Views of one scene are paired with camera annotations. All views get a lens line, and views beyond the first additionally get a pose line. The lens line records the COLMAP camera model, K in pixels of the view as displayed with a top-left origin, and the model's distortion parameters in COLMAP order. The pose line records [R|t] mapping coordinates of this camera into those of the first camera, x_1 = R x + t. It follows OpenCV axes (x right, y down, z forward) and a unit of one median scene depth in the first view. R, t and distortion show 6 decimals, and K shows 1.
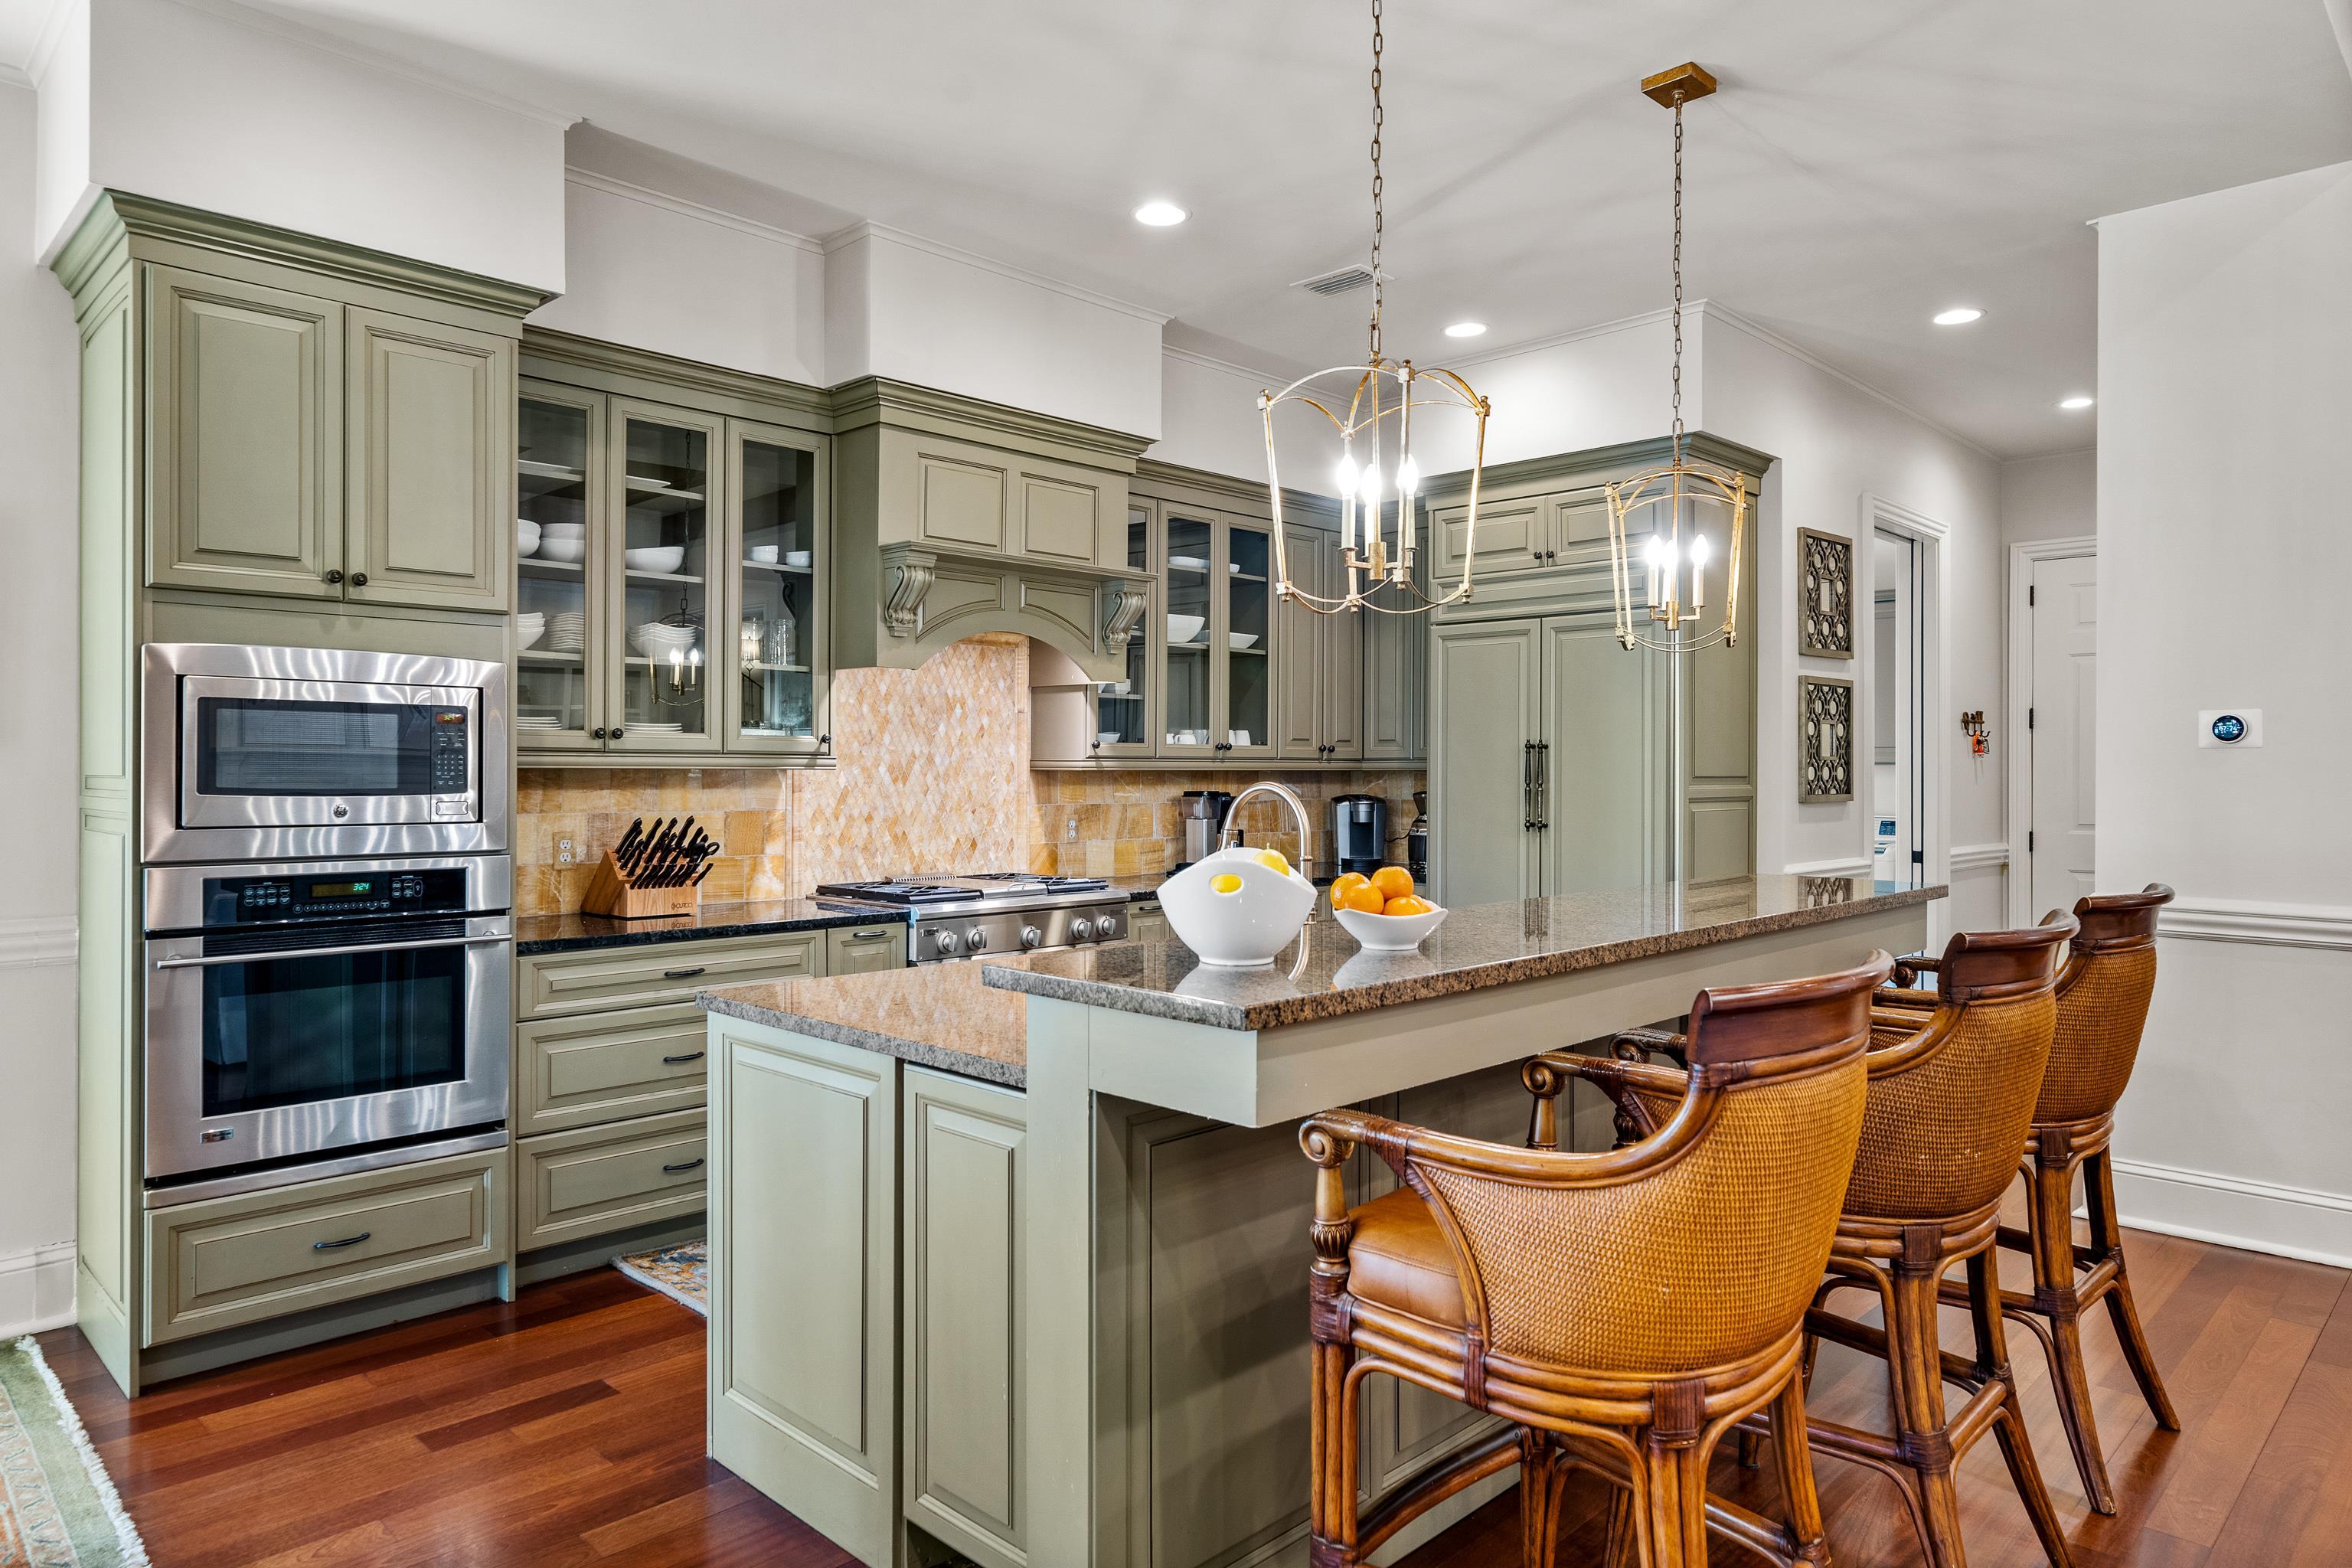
lens RADIAL K [[1426.9, 0, 1187.2], [0, 1426.9, 763.0], [0, 0, 1]] dist [0.003877, 0.003977]
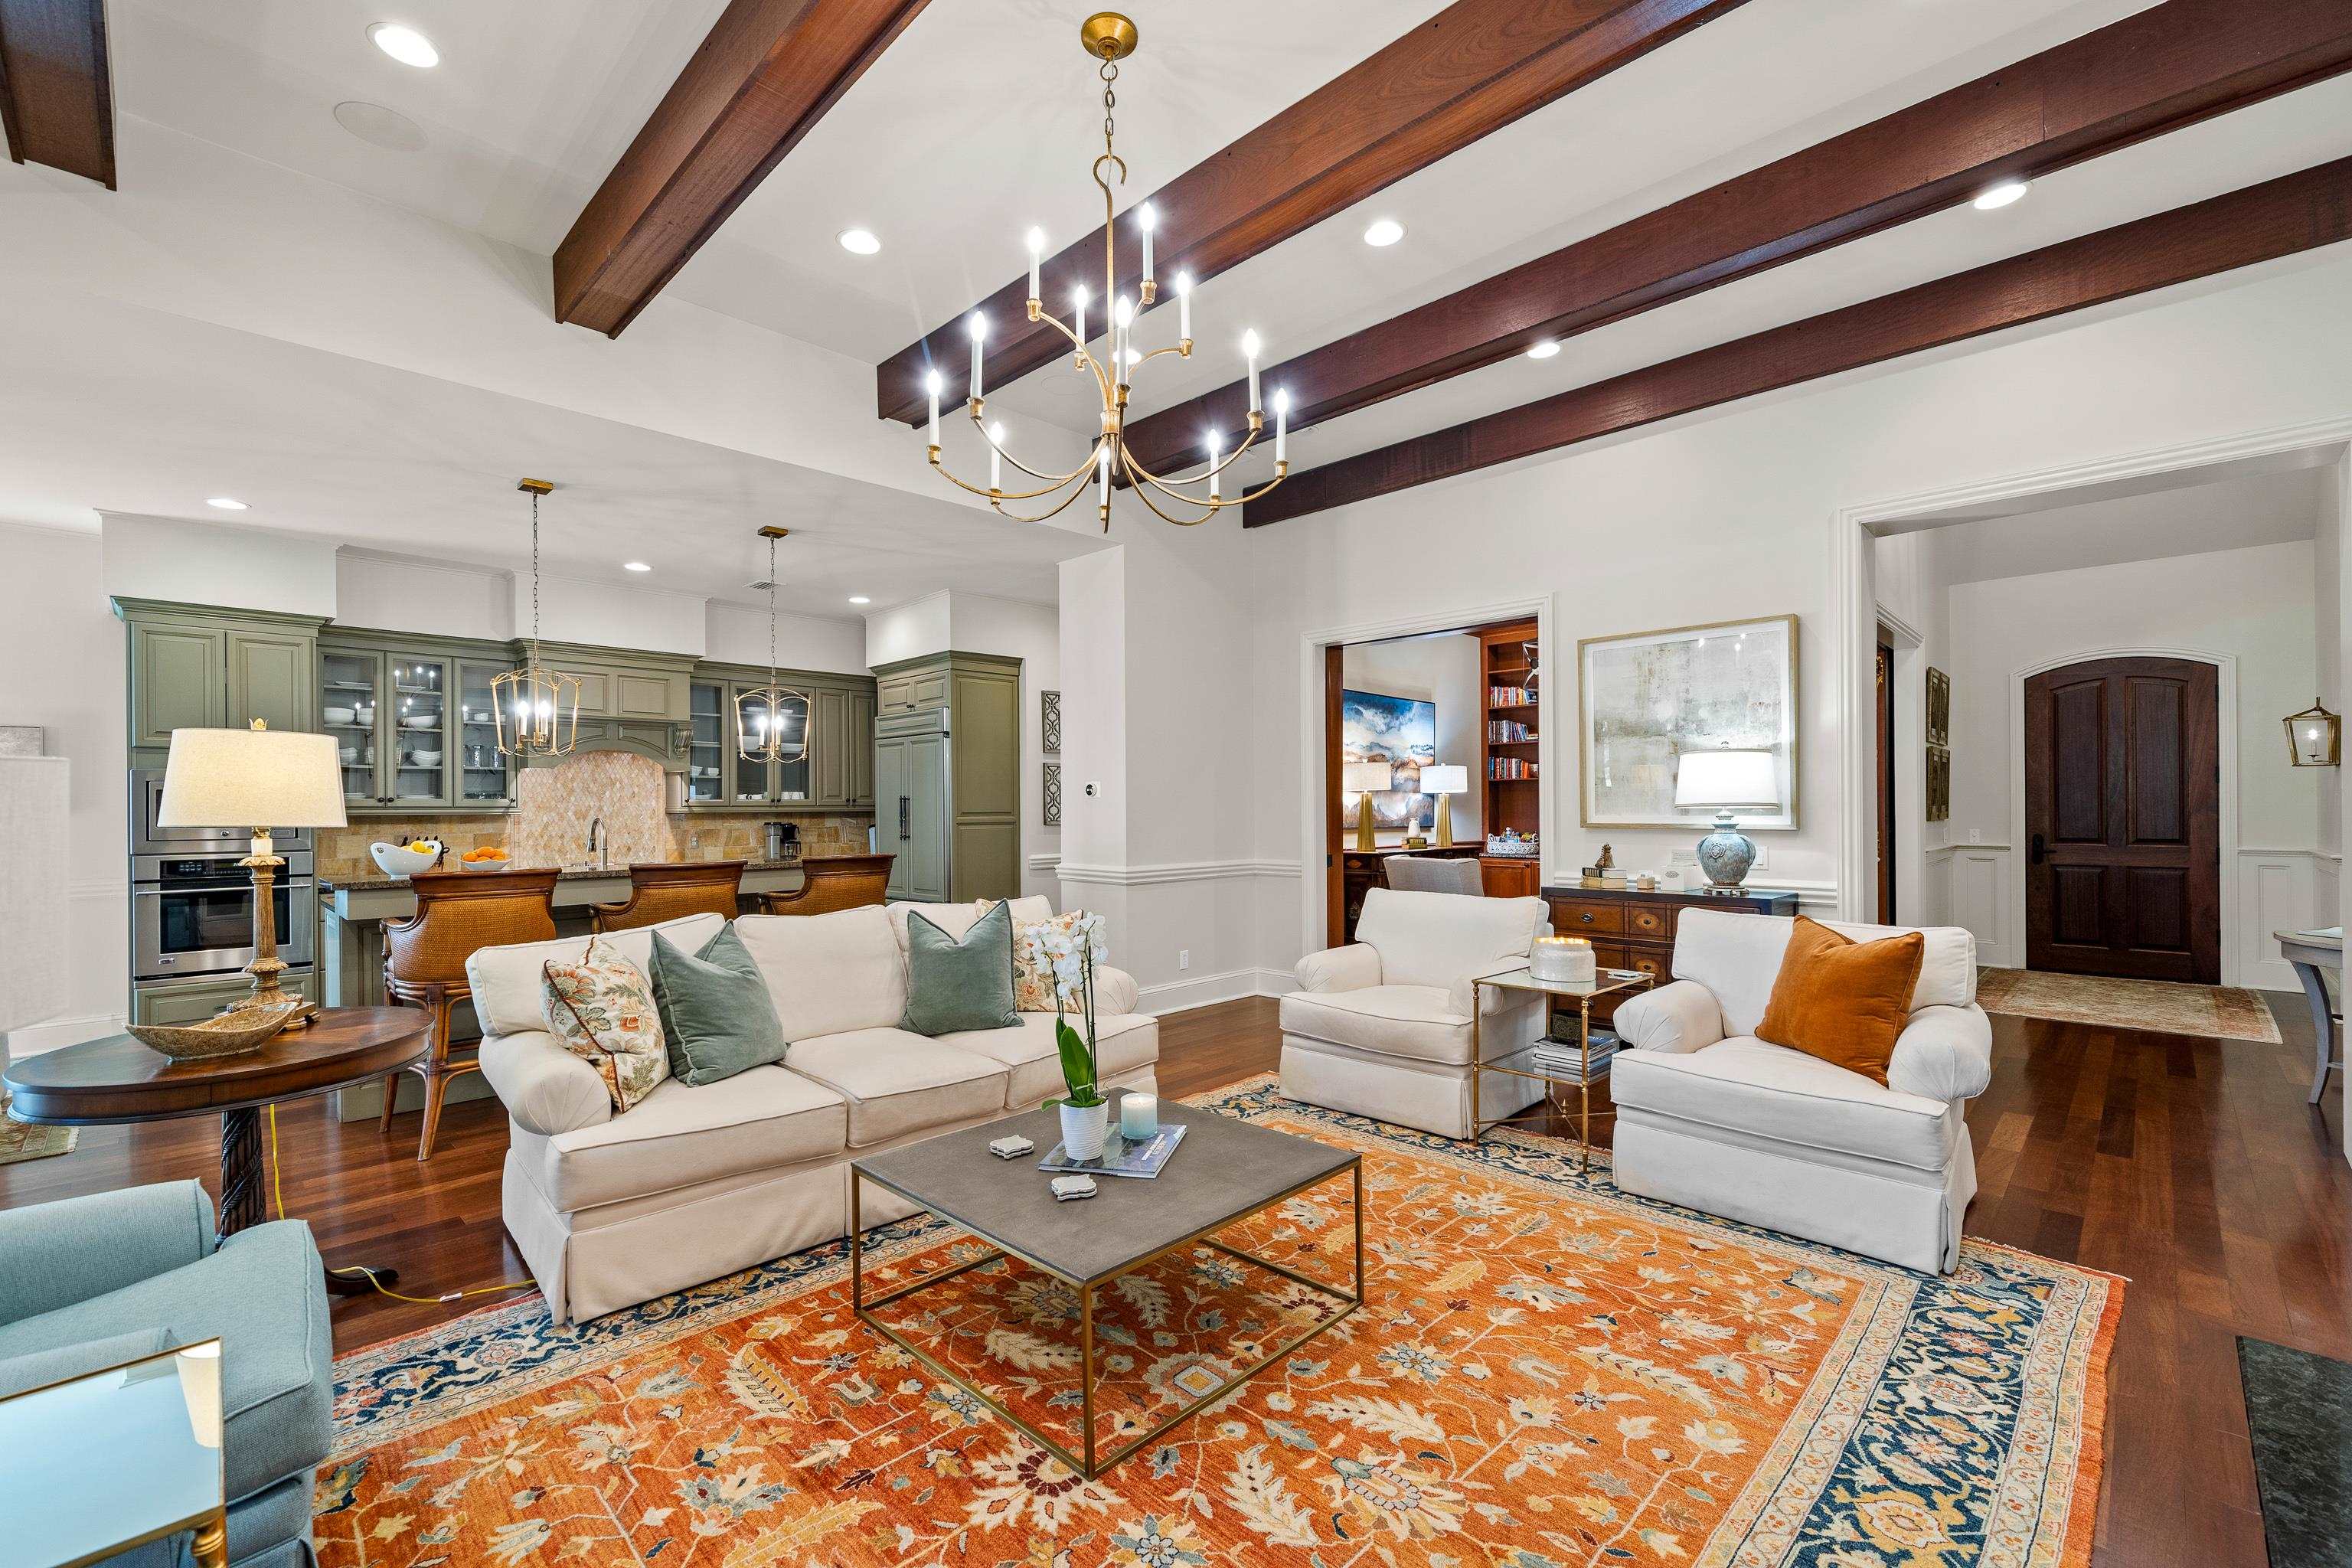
lens RADIAL K [[969.8, 0, 1164.5], [0, 969.8, 801.2], [0, 0, 1]] dist [-0.003569, -0.000241]
pose [[0.999942, -0.010621, -0.001964, 0.691179], [0.010617, 0.999942, -0.002049, -0.001555], [0.001986, 0.002028, 0.999996, -0.448901]]
